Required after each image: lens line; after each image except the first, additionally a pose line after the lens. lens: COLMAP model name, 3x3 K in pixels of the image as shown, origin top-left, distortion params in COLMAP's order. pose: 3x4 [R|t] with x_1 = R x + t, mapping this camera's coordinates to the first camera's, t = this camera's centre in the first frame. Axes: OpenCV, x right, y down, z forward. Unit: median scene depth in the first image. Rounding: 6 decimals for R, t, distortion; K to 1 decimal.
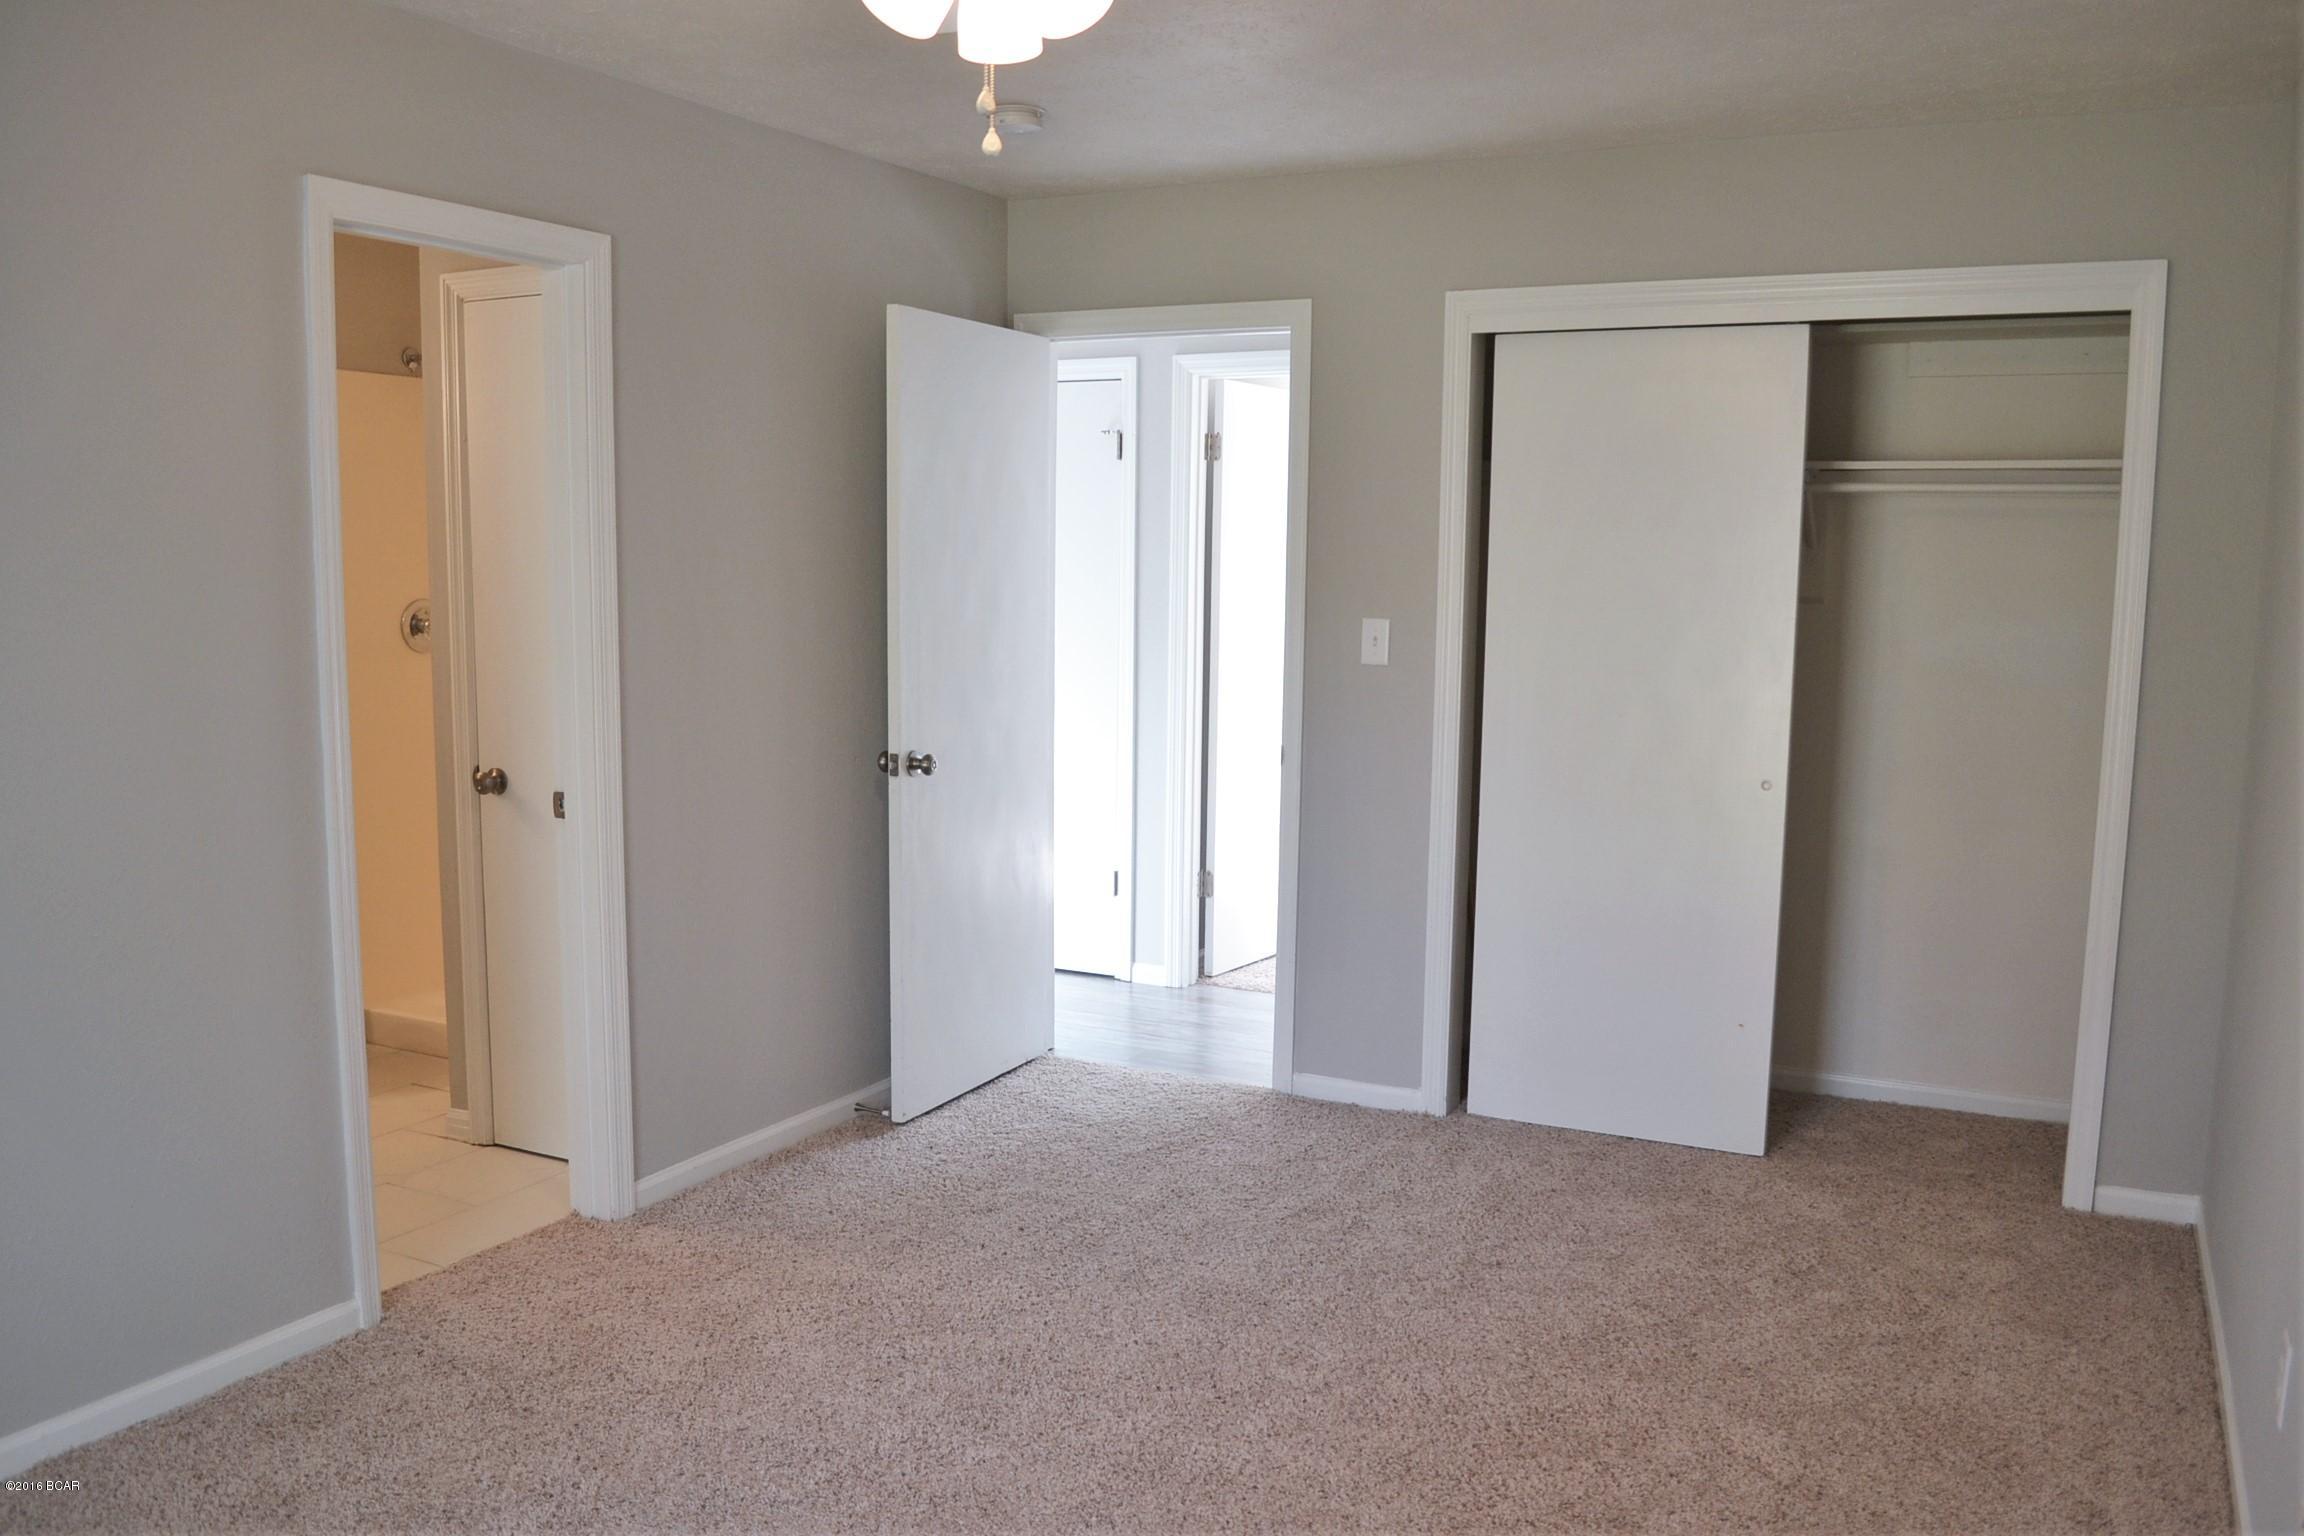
lens RADIAL K [[1860.5, 0, 1179.4], [0, 1860.5, 799.1], [0, 0, 1]] dist [-0.075625, 0.001147]
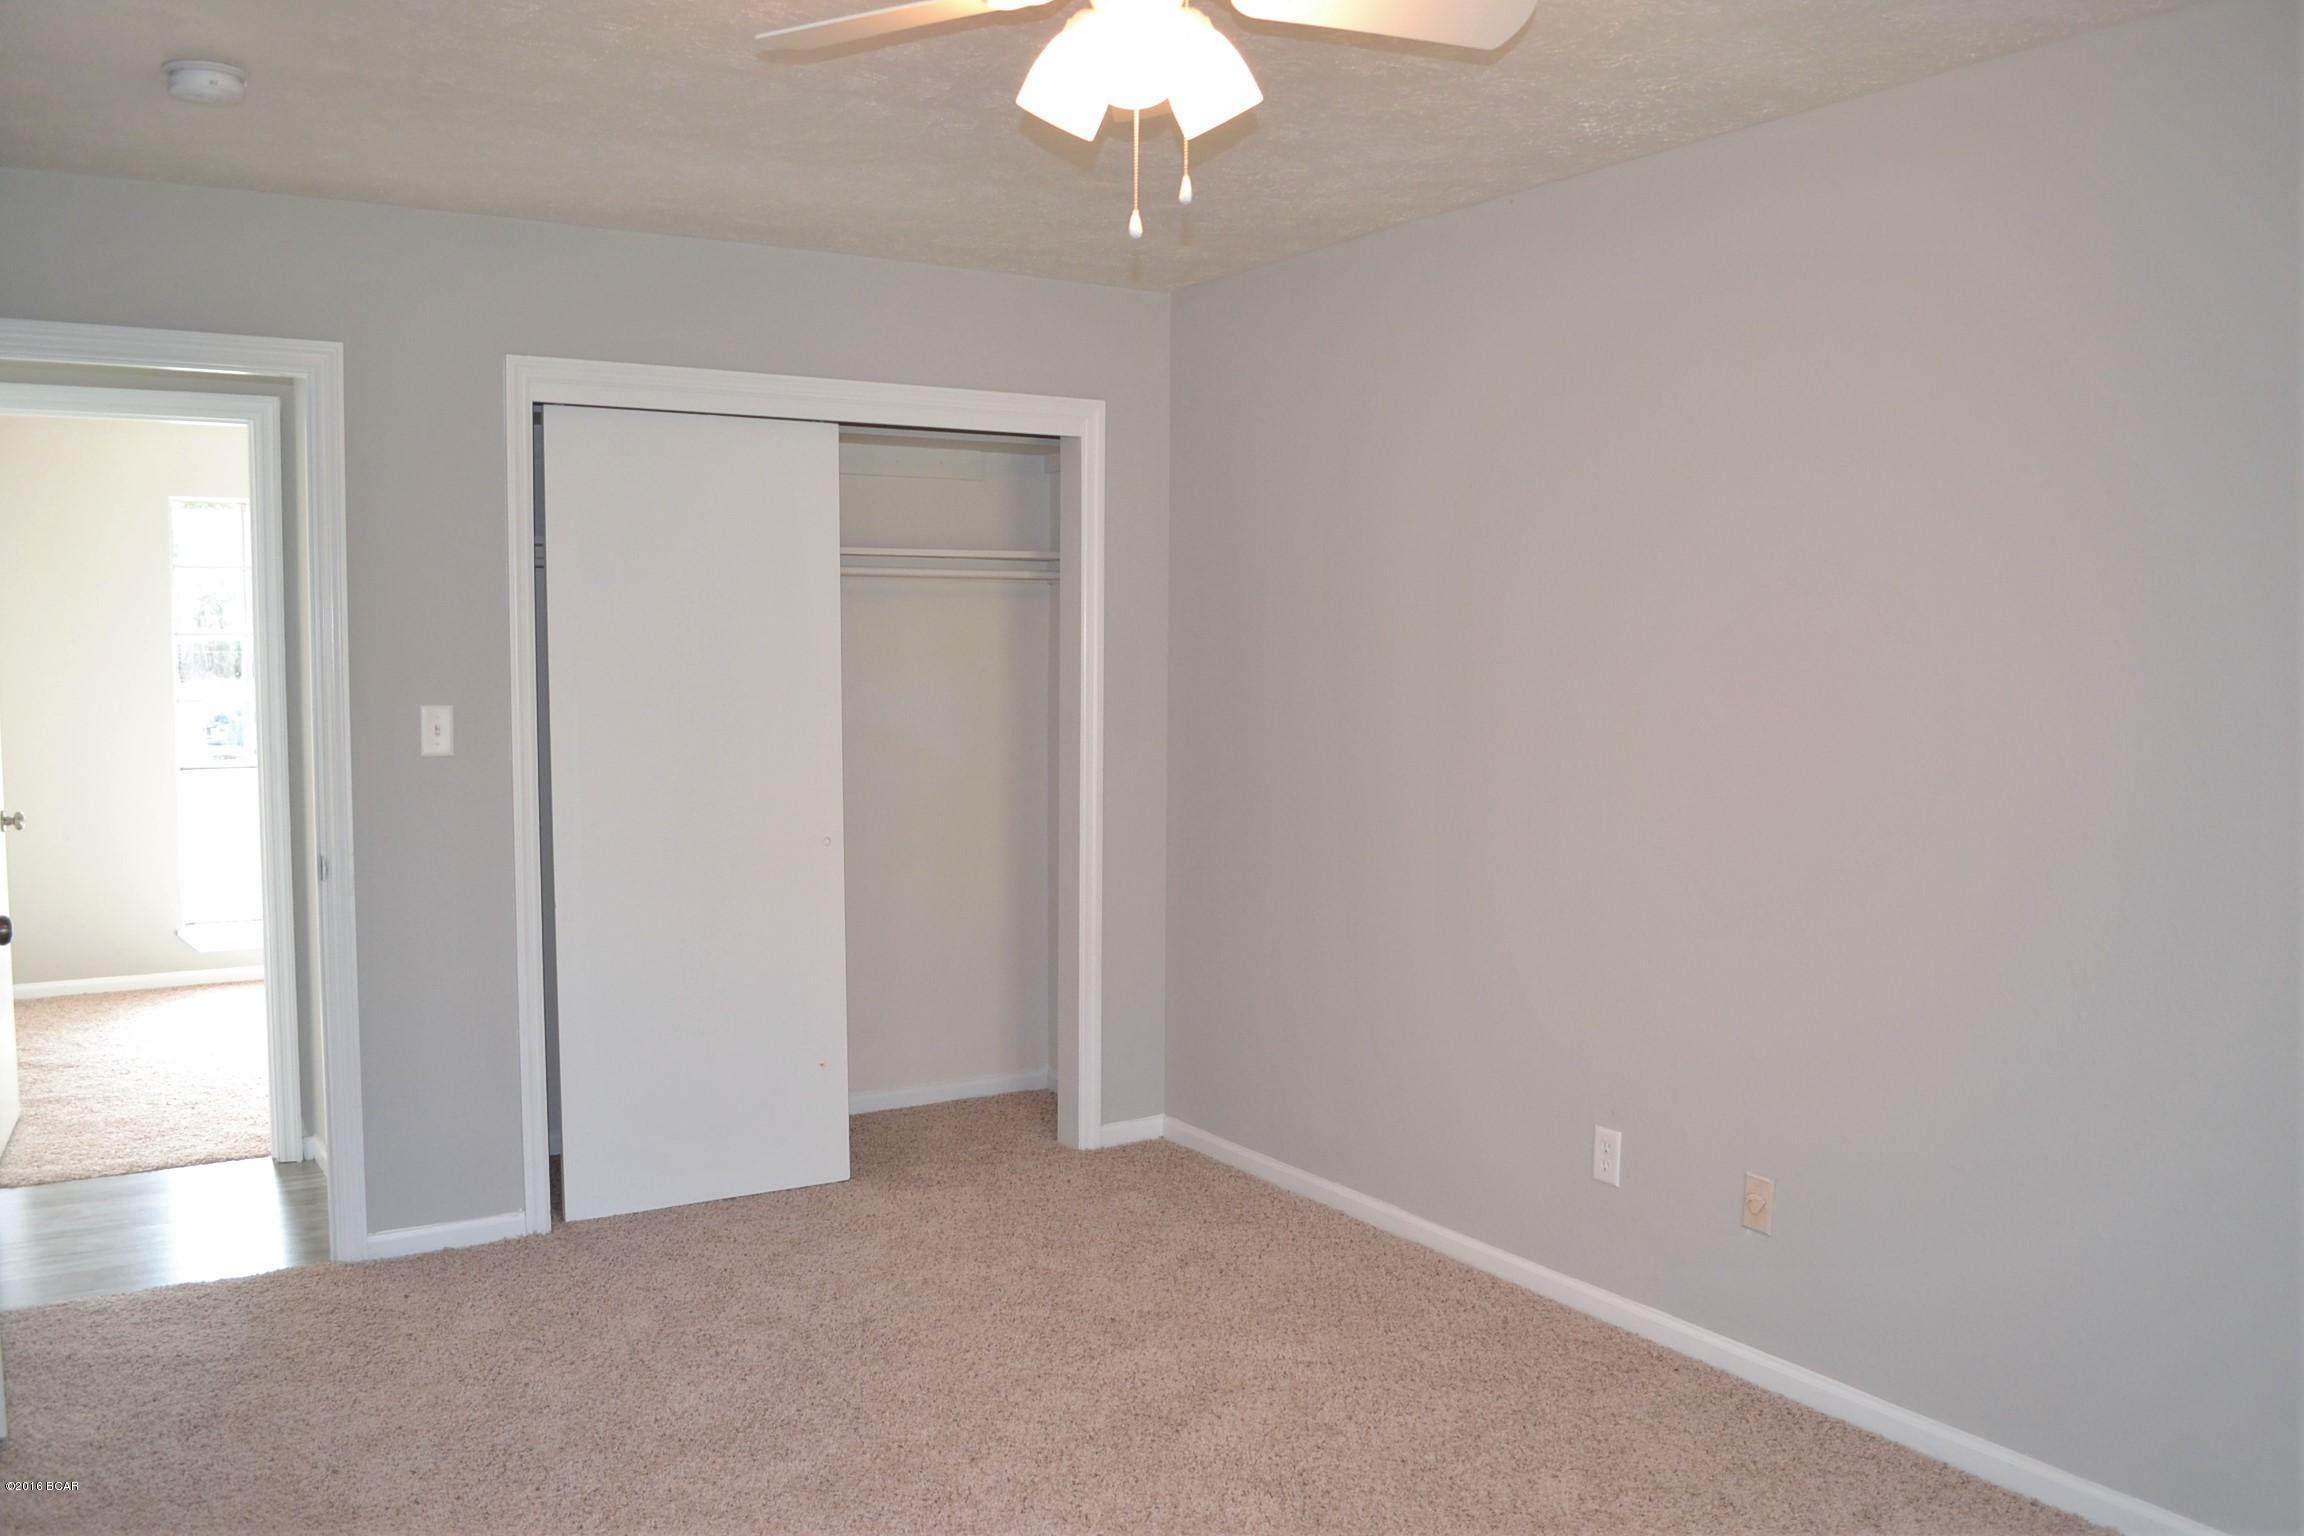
lens RADIAL K [[1860.5, 0, 1179.4], [0, 1860.5, 799.1], [0, 0, 1]] dist [-0.075625, 0.001147]
pose [[0.505560, -0.082621, 0.858827, -0.505906], [0.109789, 0.993473, 0.030946, -0.042312], [-0.855778, 0.078645, 0.511331, 0.252758]]
